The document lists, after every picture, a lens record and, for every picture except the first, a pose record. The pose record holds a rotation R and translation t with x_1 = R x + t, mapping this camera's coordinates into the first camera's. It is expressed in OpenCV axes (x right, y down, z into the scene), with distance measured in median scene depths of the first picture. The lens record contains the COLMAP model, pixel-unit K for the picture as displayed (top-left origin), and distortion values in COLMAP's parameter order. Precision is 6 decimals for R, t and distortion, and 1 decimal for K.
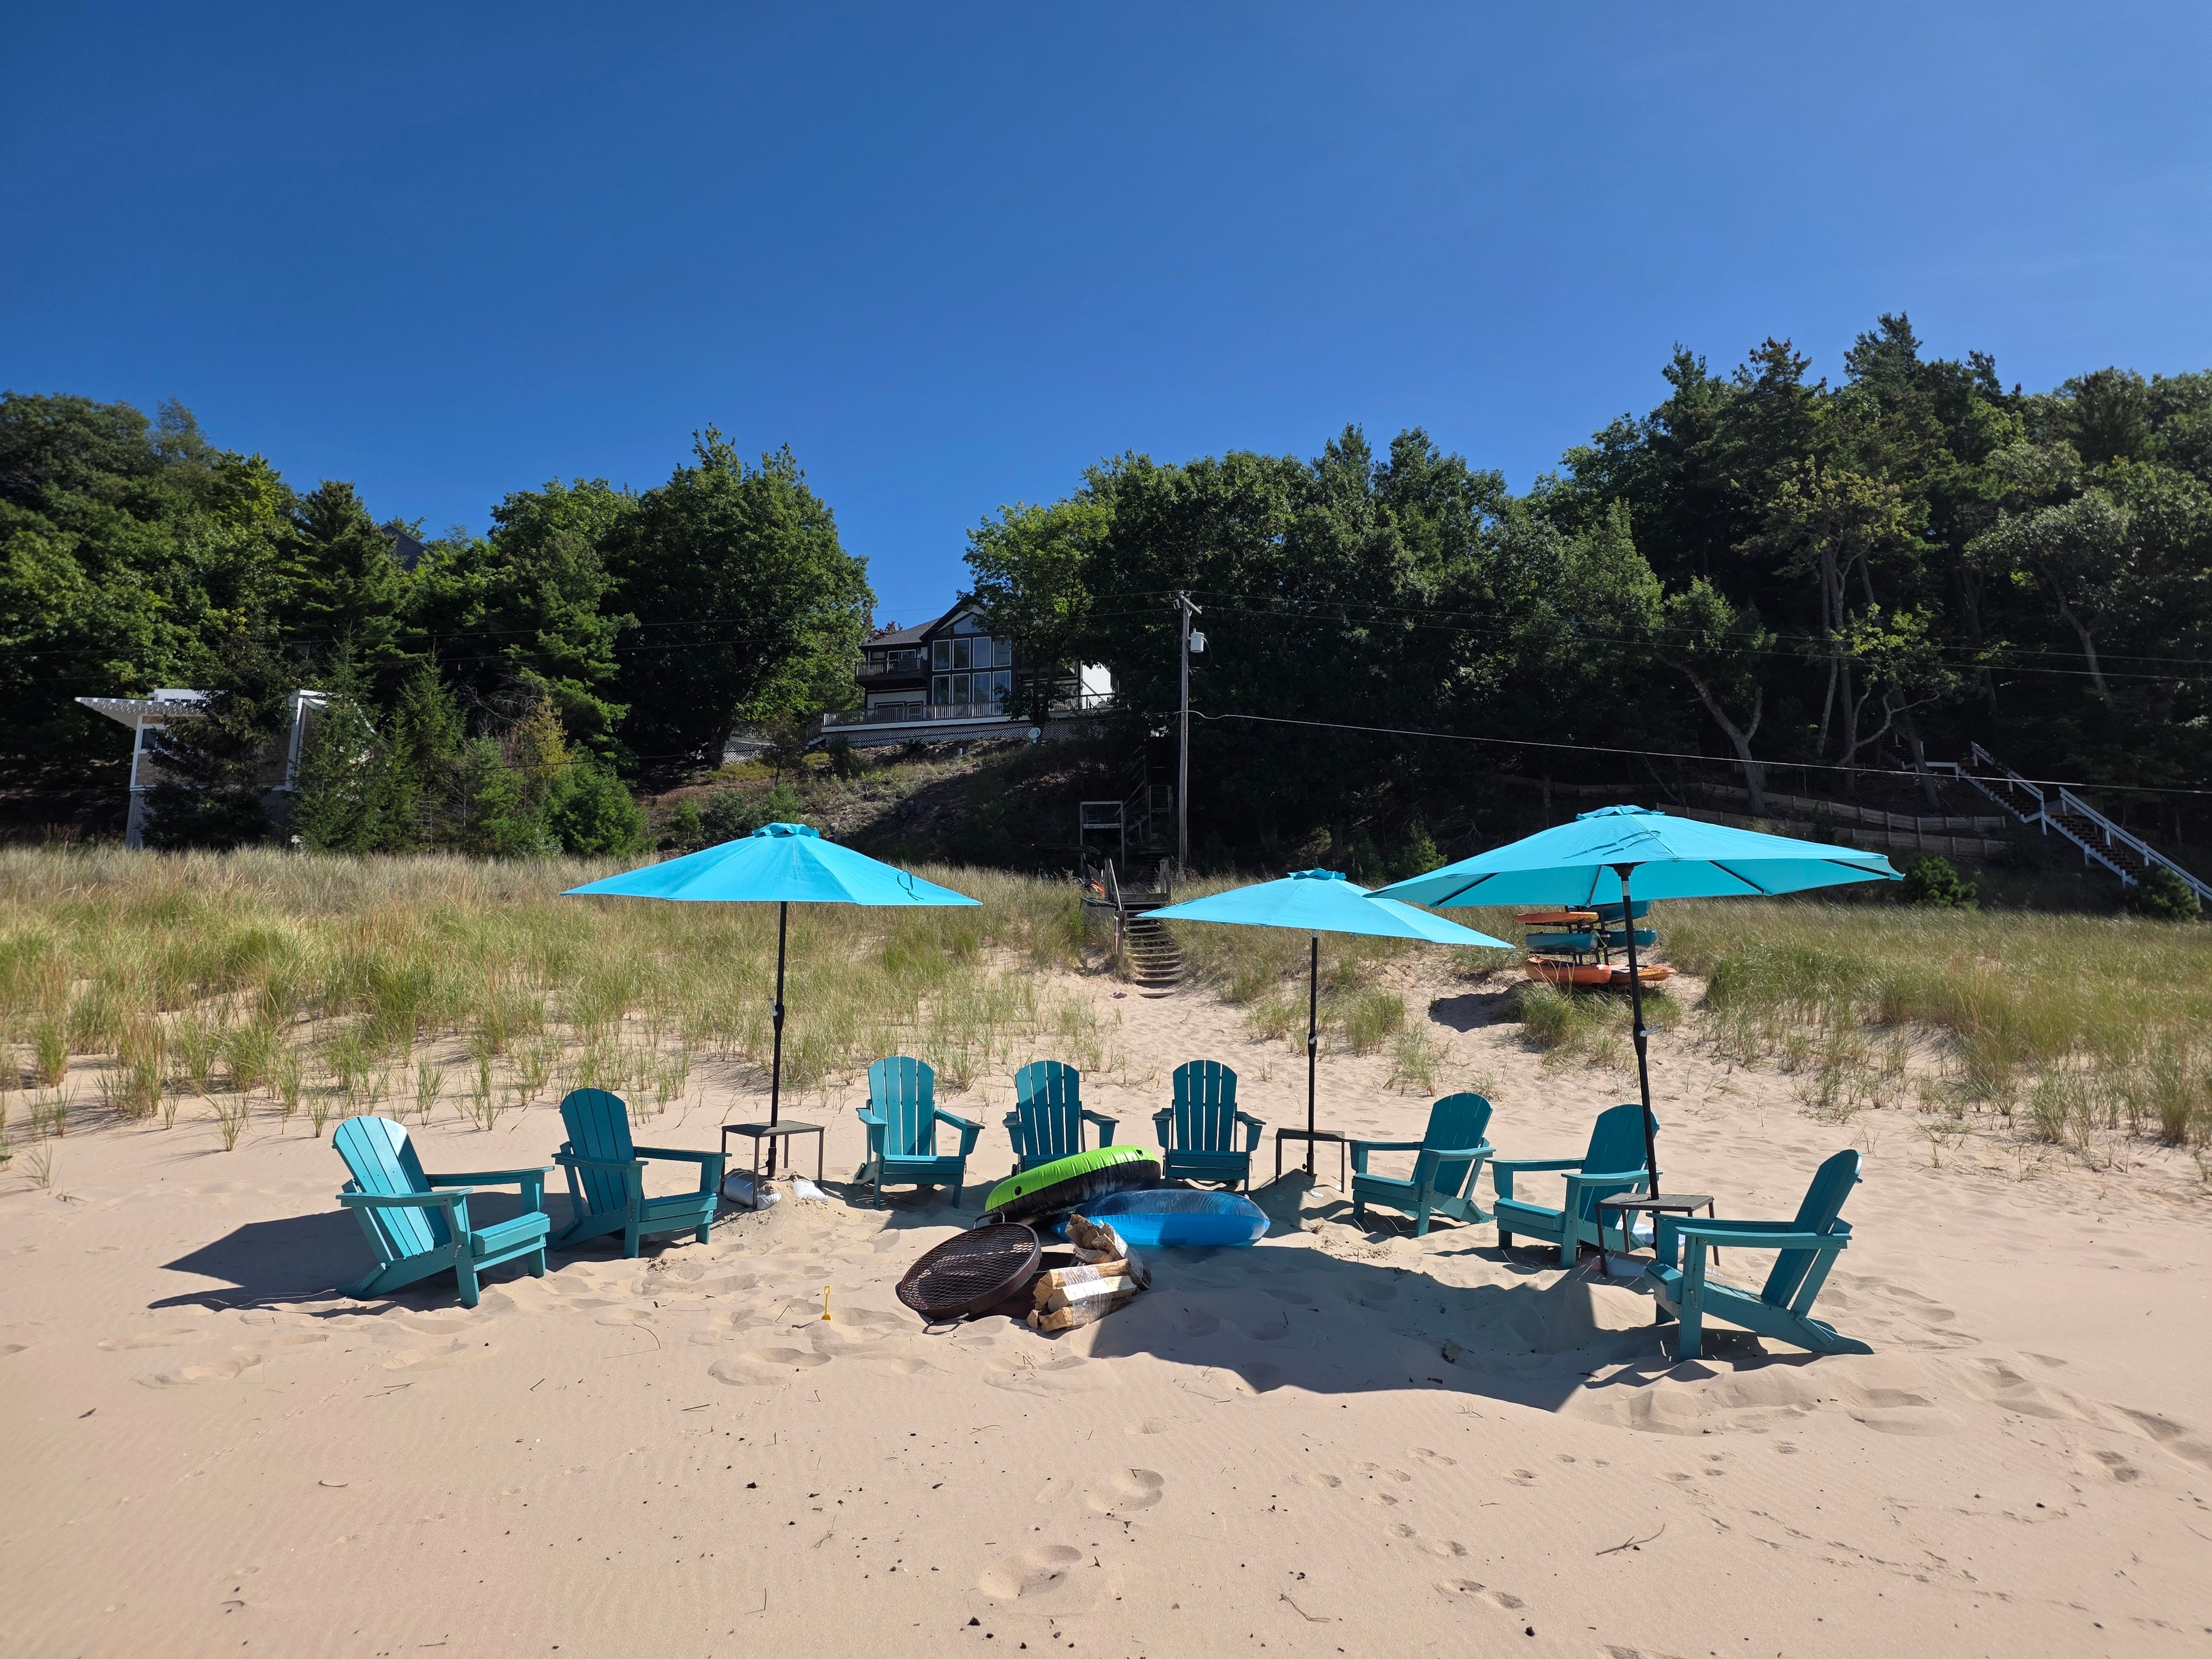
lens RADIAL K [[1477.1, 0, 1106.3], [0, 1477.1, 829.2], [0, 0, 1]] dist [0.006673, -0.009124]
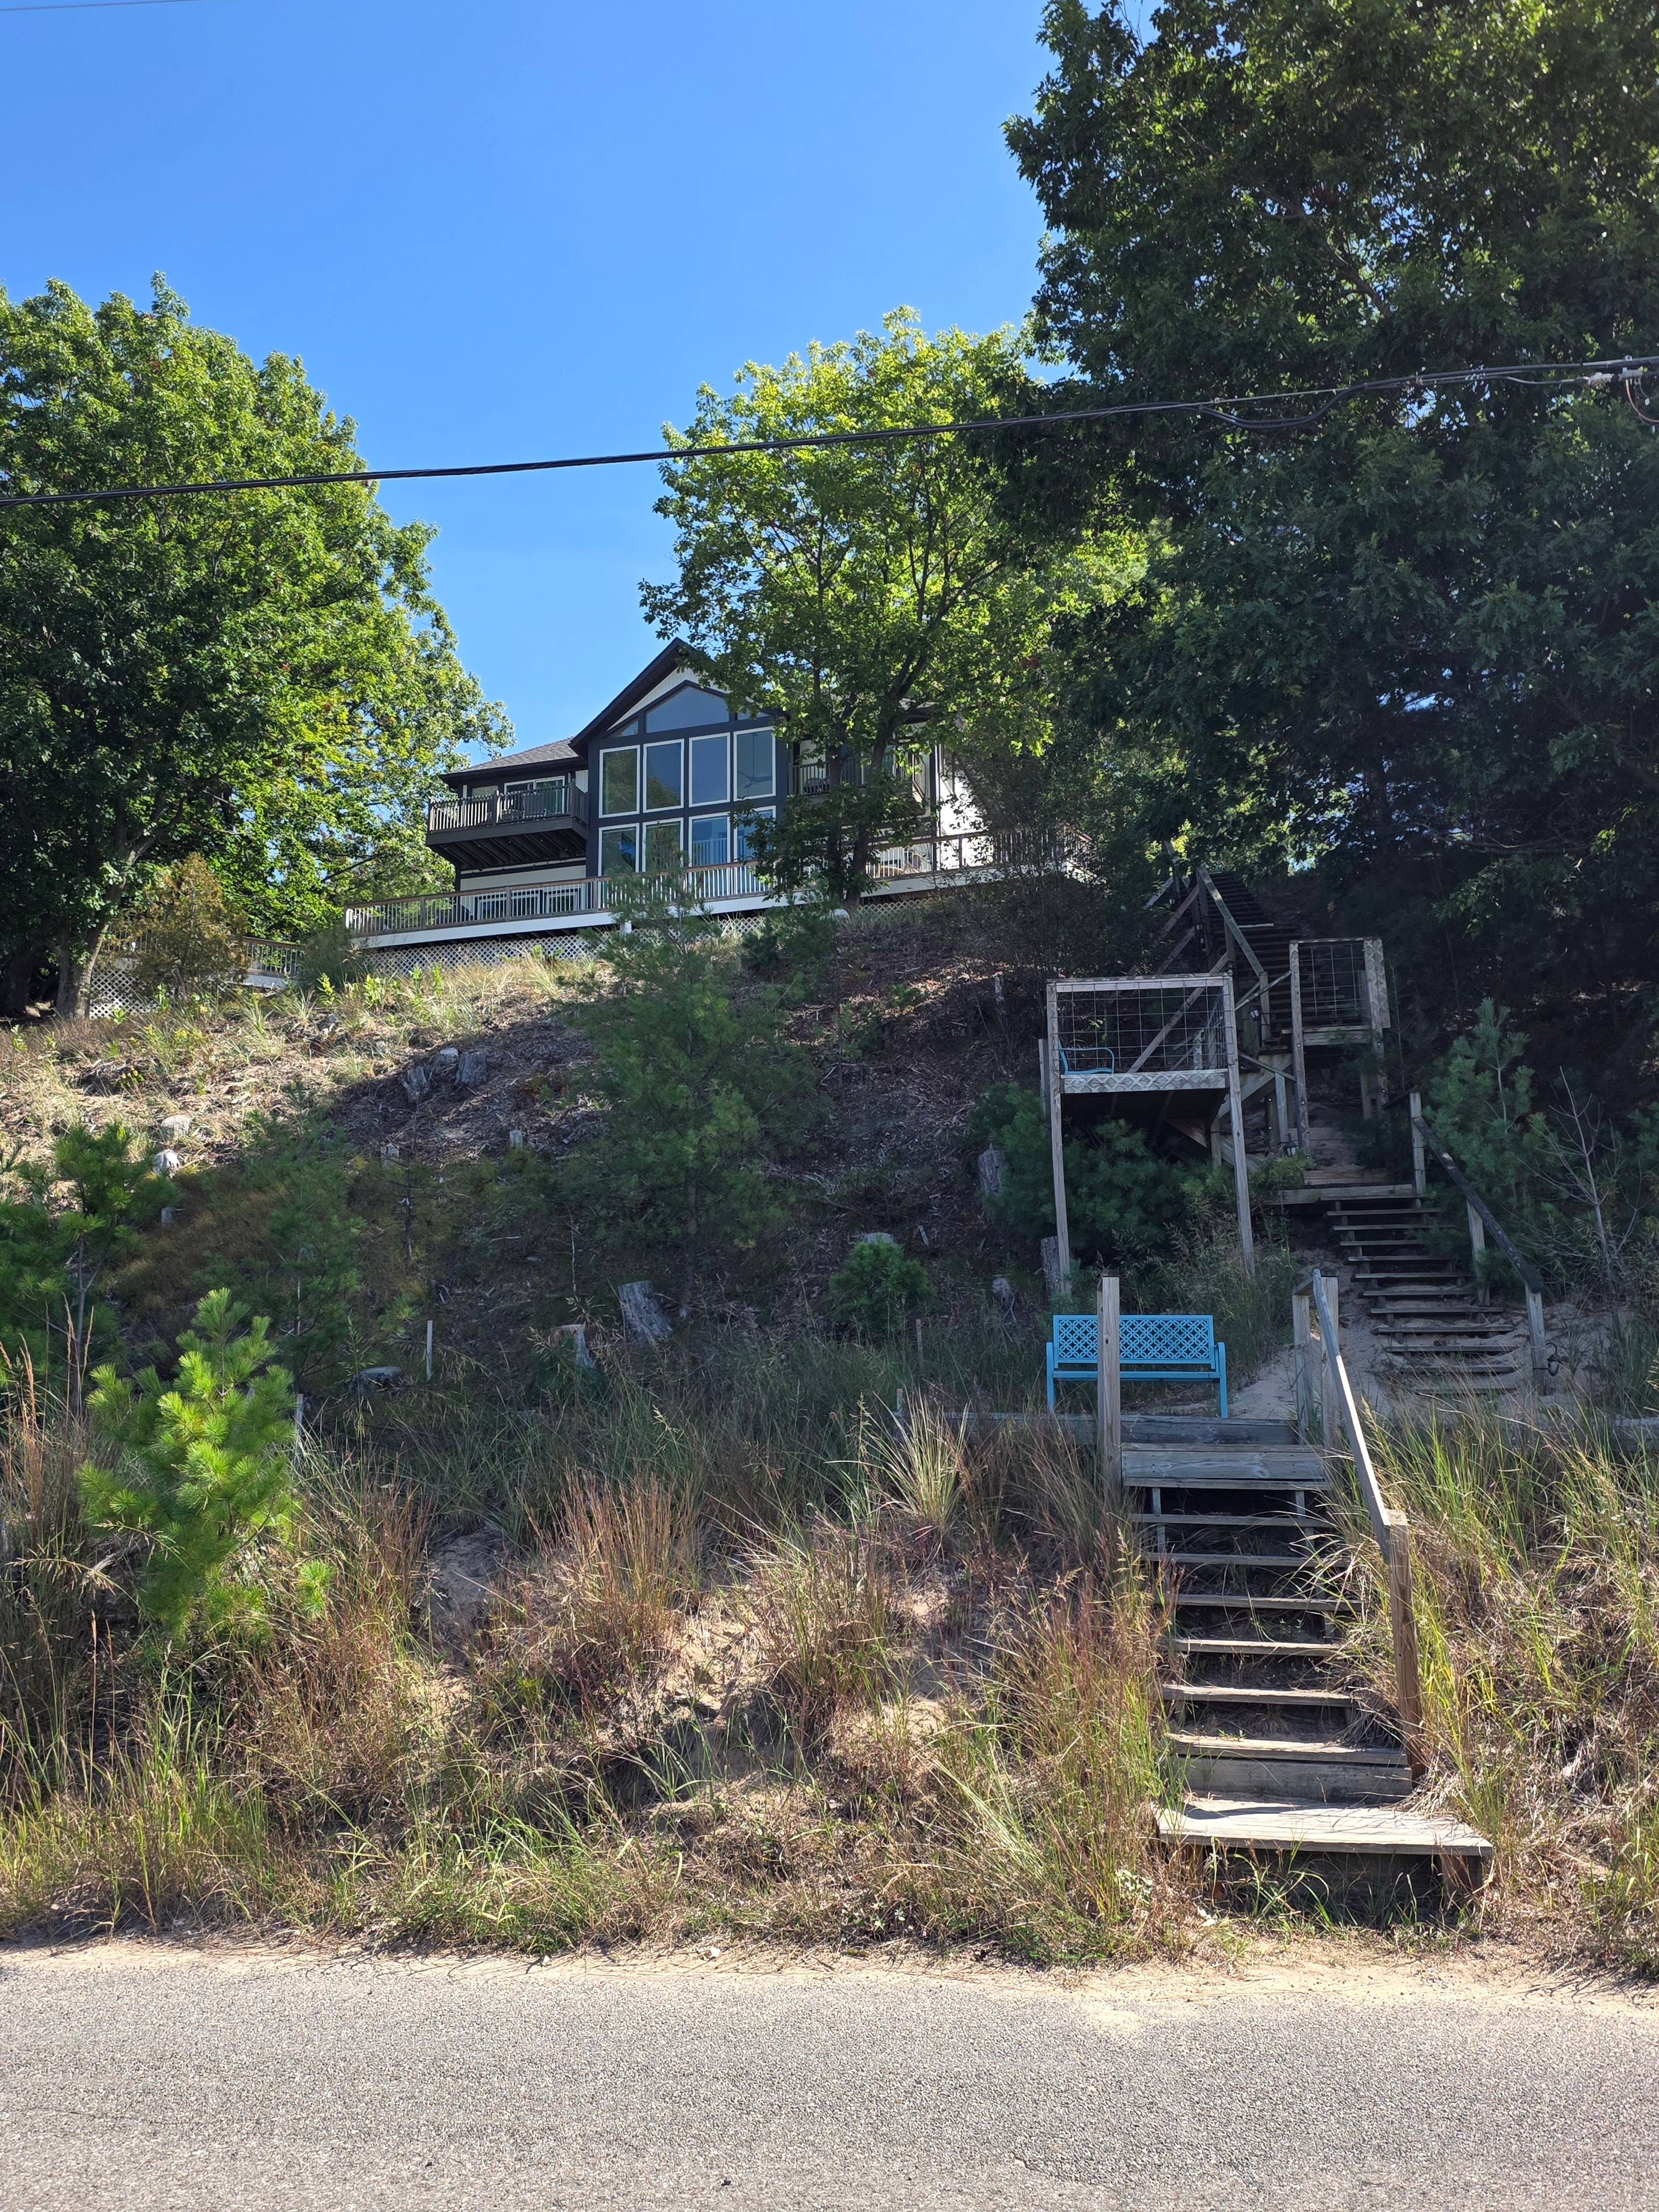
lens RADIAL K [[1477.1, 0, 827.4], [0, 1477.1, 1107.3], [0, 0, 1]] dist [0.006673, -0.009124]
pose [[0.999055, -0.012786, -0.041551, -0.032733], [0.009481, 0.996847, -0.078783, 0.015721], [0.042427, 0.078314, 0.996026, 0.584167]]
